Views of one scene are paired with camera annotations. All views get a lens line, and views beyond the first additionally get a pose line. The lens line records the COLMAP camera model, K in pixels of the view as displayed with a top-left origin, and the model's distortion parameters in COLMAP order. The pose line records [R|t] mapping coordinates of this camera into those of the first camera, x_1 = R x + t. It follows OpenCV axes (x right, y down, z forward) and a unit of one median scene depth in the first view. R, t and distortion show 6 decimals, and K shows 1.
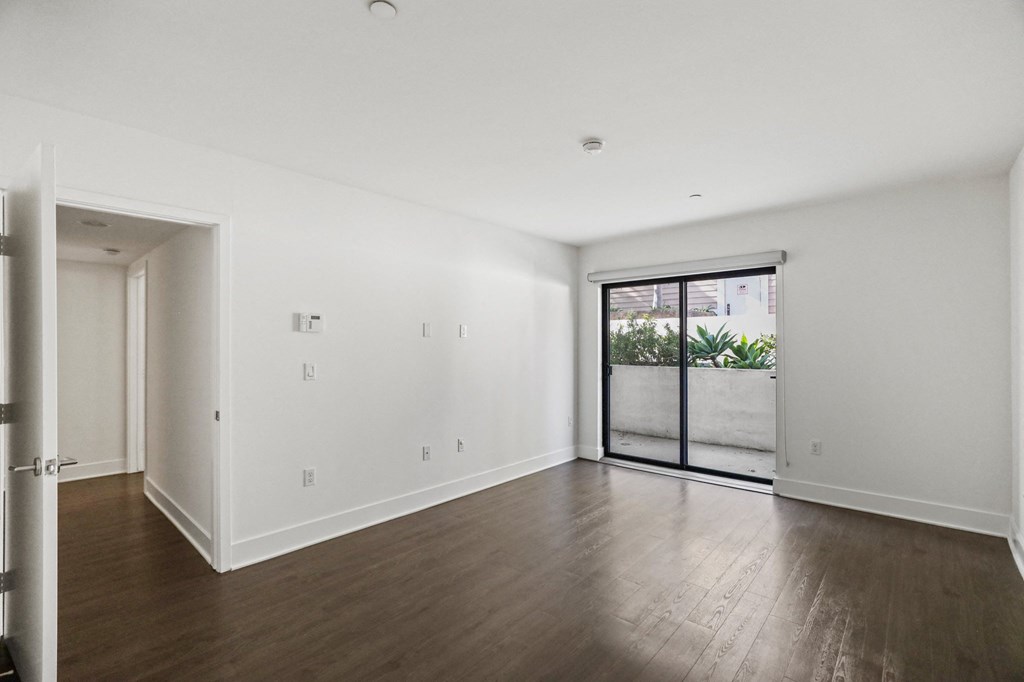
lens RADIAL K [[460.5, 0, 512.0], [0, 460.5, 341.0], [0, 0, 1]] dist [0.000051, 0.000230]
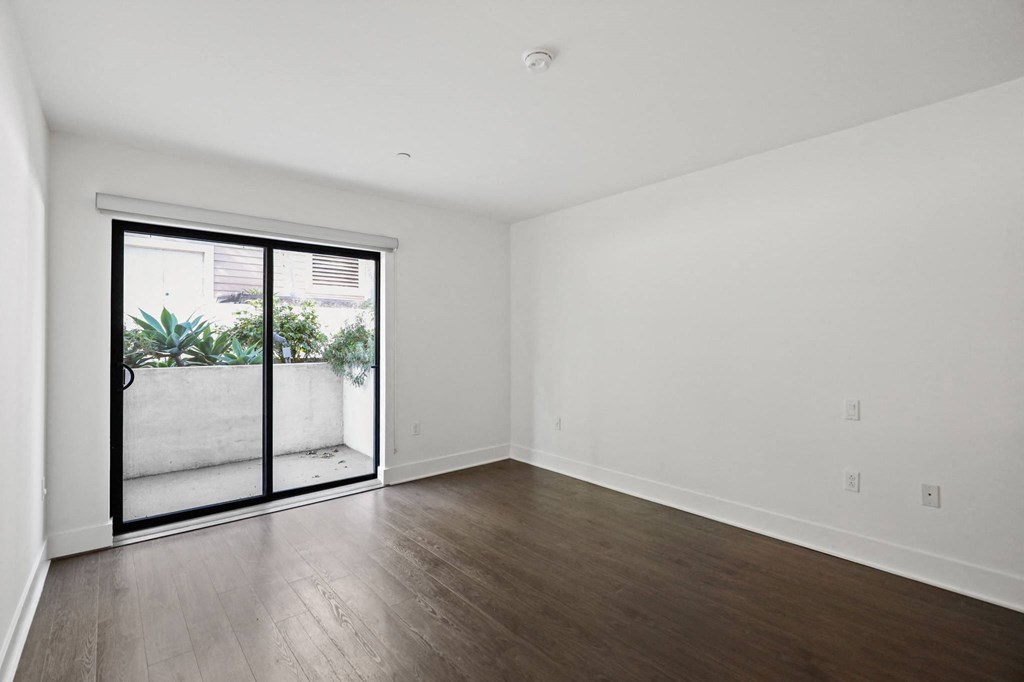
lens RADIAL K [[460.5, 0, 512.0], [0, 460.5, 341.0], [0, 0, 1]] dist [0.000051, 0.000230]
pose [[0.134889, 0.003471, 0.990855, -0.286822], [-0.003317, 0.999990, -0.003051, 0.021086], [-0.990855, -0.002875, 0.134900, 0.471964]]
